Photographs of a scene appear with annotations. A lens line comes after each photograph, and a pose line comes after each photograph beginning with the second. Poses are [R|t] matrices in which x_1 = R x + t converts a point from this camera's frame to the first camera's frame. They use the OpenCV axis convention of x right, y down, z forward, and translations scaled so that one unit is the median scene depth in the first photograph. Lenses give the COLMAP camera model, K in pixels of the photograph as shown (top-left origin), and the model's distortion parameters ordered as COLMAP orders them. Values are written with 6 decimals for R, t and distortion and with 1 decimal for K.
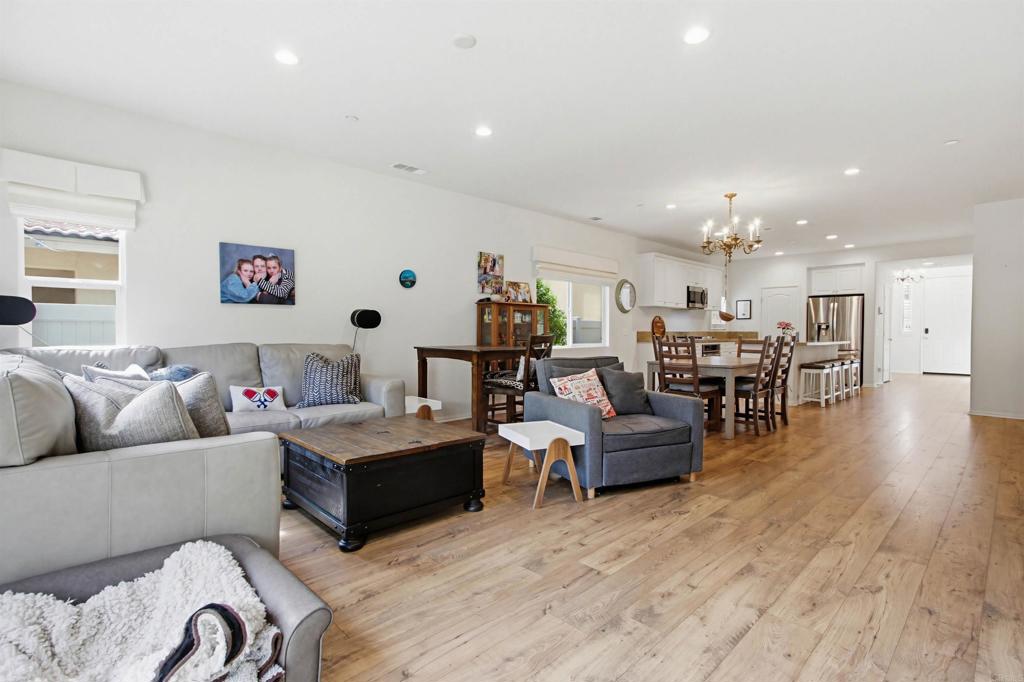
lens RADIAL K [[483.4, 0, 497.2], [0, 483.4, 340.3], [0, 0, 1]] dist [-0.000183, 0.001331]
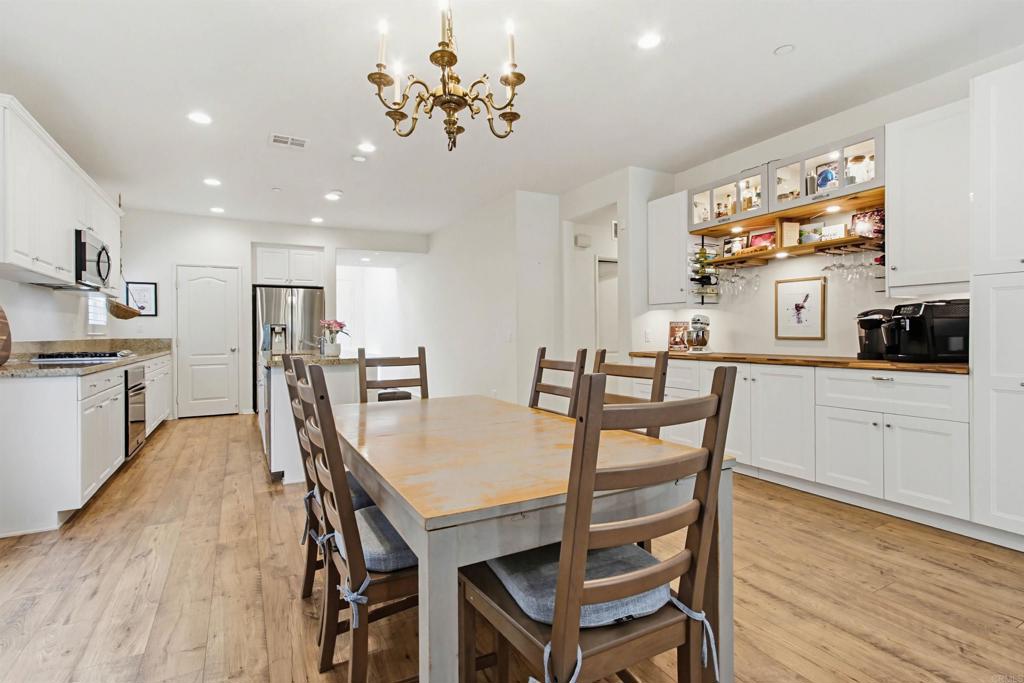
lens RADIAL K [[483.4, 0, 512.9], [0, 483.4, 333.9], [0, 0, 1]] dist [-0.000183, 0.001331]
pose [[0.250430, -0.007414, 0.968106, 0.090734], [0.027404, 0.999624, 0.000567, -0.014215], [-0.967747, 0.026388, 0.250539, 0.543655]]
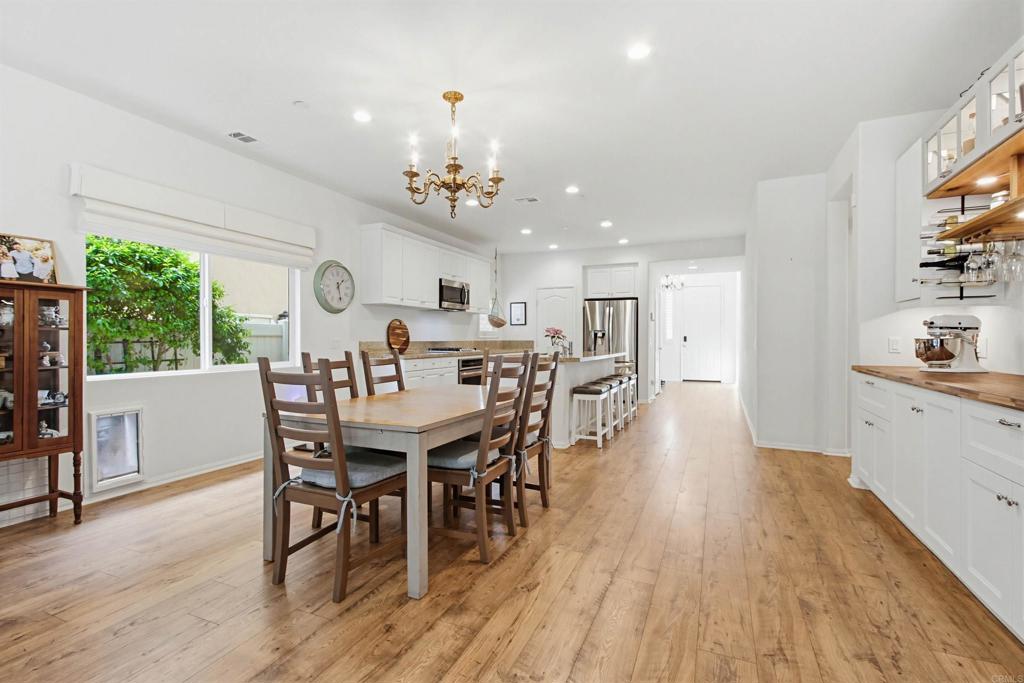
lens RADIAL K [[483.4, 0, 507.7], [0, 483.4, 340.7], [0, 0, 1]] dist [-0.000183, 0.001331]
pose [[0.919385, -0.004412, 0.393335, 0.203213], [0.009763, 0.999885, -0.011606, -0.009694], [-0.393239, 0.014510, 0.919322, 0.298203]]
